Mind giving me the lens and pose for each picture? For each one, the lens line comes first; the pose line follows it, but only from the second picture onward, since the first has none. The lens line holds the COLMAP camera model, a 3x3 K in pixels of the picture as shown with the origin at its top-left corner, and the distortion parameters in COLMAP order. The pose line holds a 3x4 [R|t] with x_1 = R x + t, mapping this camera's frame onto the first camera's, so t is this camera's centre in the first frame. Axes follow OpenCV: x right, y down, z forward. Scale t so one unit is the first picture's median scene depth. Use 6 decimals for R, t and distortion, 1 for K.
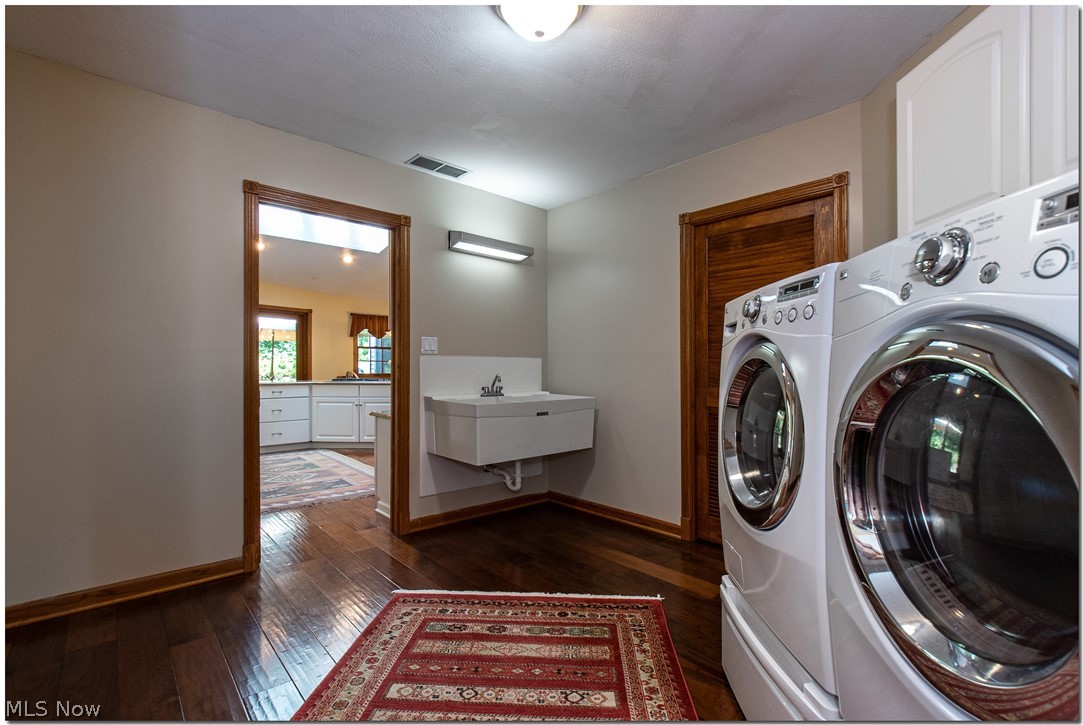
lens RADIAL K [[501.2, 0, 540.6], [0, 501.2, 363.1], [0, 0, 1]] dist [0.008536, -0.002449]
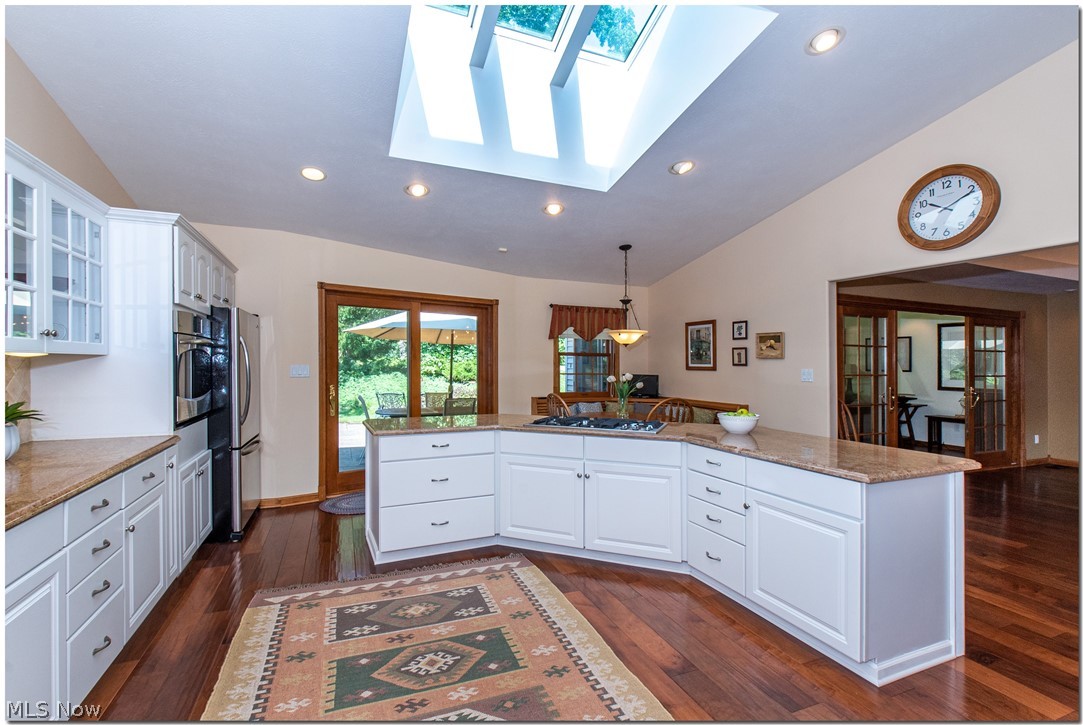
lens RADIAL K [[501.2, 0, 545.8], [0, 501.2, 362.2], [0, 0, 1]] dist [0.008536, -0.002449]
pose [[0.946438, 0.007387, -0.322801, -0.162135], [-0.007029, 0.999973, 0.002275, -0.022087], [0.322809, 0.000115, 0.946464, 0.348337]]
